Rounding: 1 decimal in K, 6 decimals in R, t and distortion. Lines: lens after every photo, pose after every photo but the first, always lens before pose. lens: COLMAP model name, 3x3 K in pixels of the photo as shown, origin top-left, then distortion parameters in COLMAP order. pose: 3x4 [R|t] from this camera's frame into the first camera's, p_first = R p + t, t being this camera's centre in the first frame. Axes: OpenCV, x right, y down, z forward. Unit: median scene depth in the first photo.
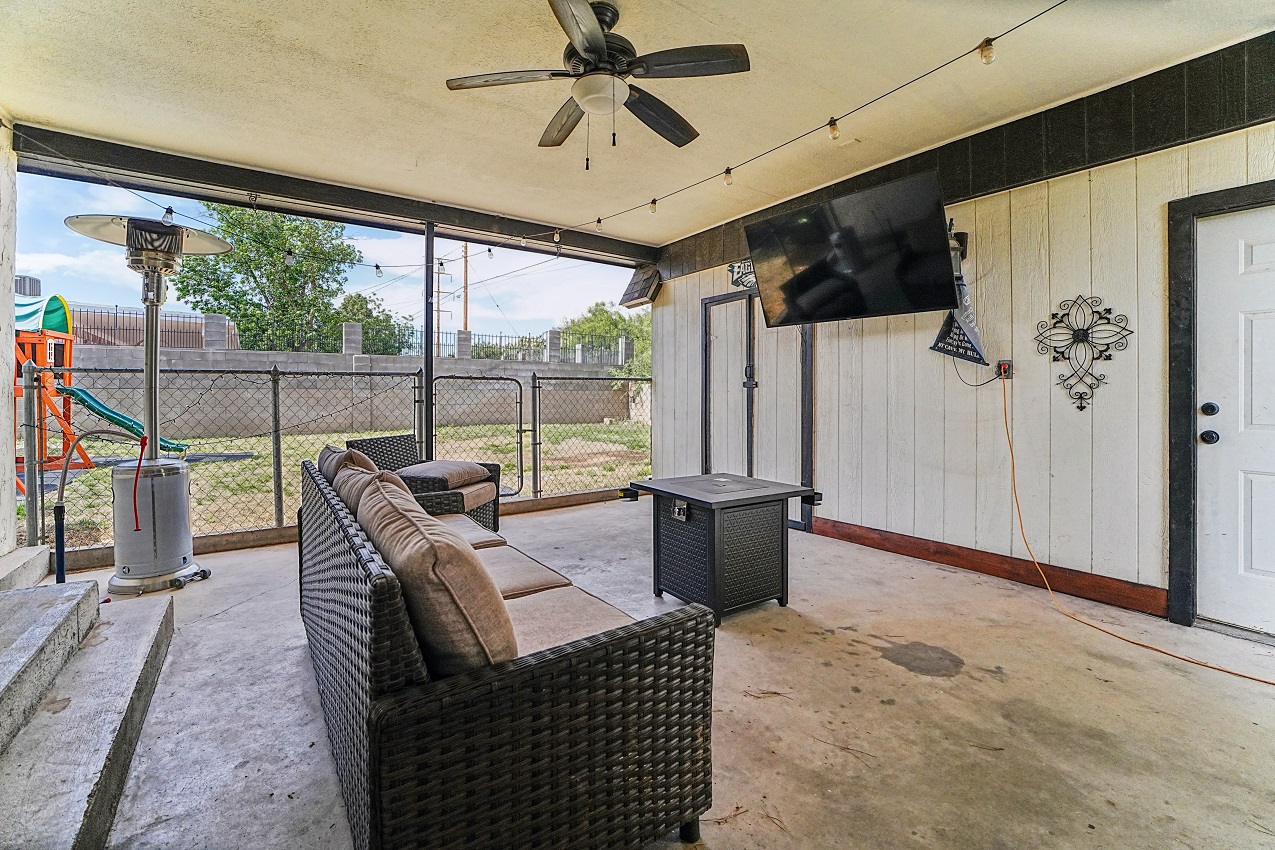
lens RADIAL K [[530.9, 0, 628.7], [0, 530.9, 392.1], [0, 0, 1]] dist [-0.068067, 0.011796]
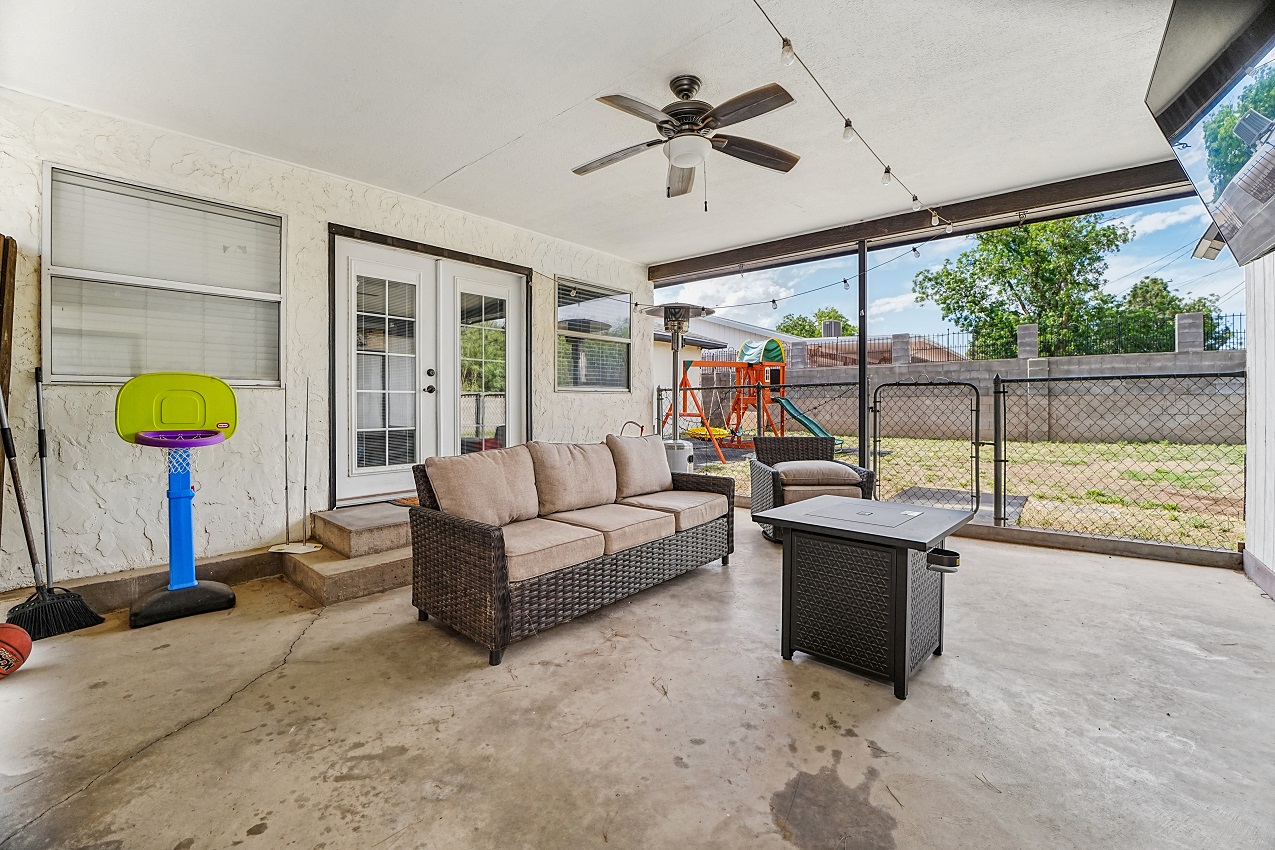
lens RADIAL K [[530.9, 0, 628.7], [0, 530.9, 392.1], [0, 0, 1]] dist [-0.068067, 0.011796]
pose [[0.229949, -0.020815, -0.972980, 0.471096], [0.006005, 0.999783, -0.019970, 0.003170], [0.973184, -0.001251, 0.230024, 0.254752]]
